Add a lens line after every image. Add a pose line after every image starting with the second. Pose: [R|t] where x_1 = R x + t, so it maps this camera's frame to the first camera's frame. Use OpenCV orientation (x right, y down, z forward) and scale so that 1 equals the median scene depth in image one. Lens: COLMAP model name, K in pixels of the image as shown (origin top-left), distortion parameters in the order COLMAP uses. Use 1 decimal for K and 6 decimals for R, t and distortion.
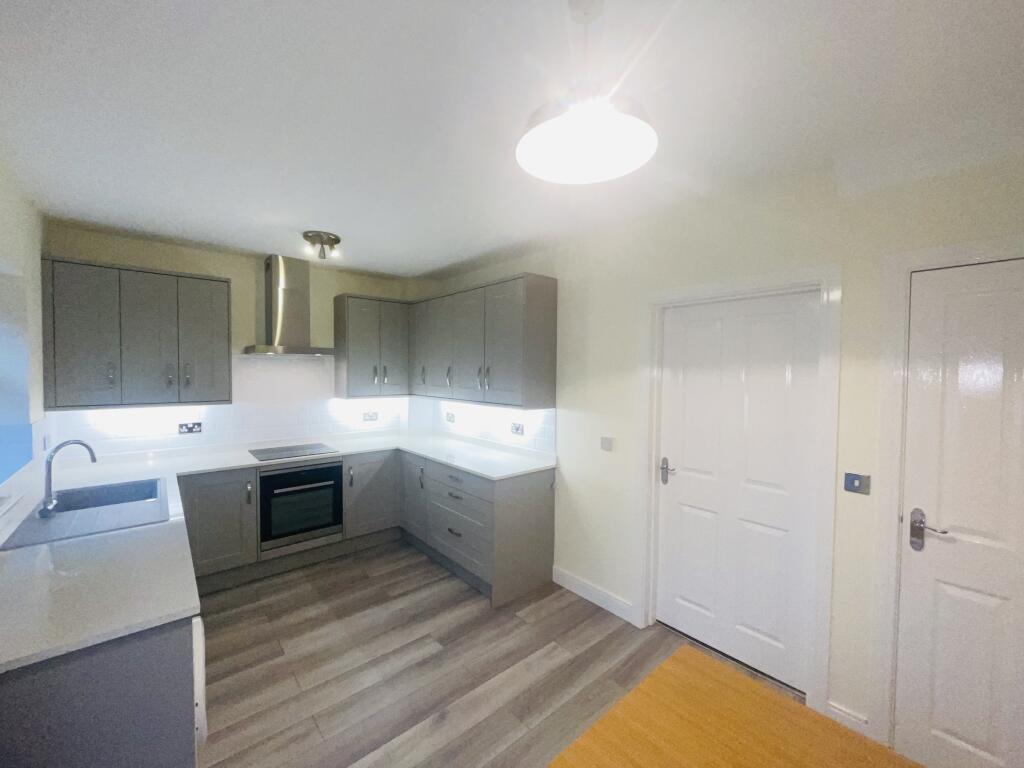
lens RADIAL K [[414.5, 0, 515.2], [0, 414.5, 384.5], [0, 0, 1]] dist [-0.000681, -0.000226]
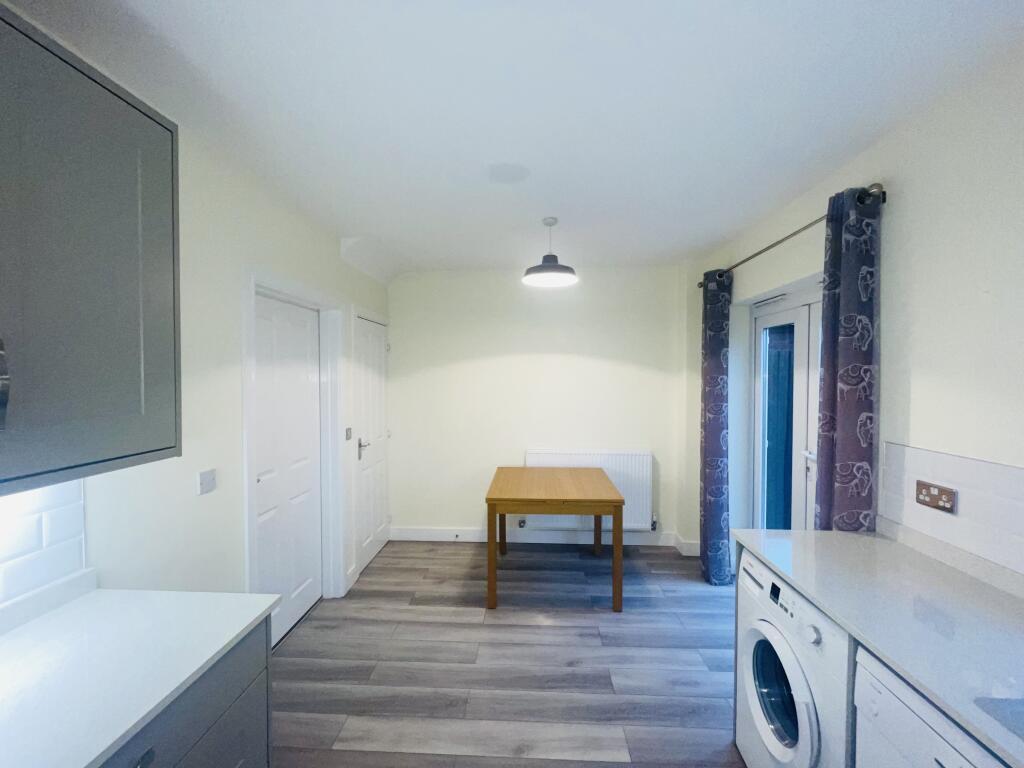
lens RADIAL K [[412.1, 0, 512.0], [0, 412.1, 384.0], [0, 0, 1]] dist [-0.007952, 0.000096]
pose [[-0.719623, -0.025291, 0.693904, -0.753299], [0.013770, 0.998620, 0.050677, -0.035748], [-0.694228, 0.046023, -0.718282, 1.596773]]
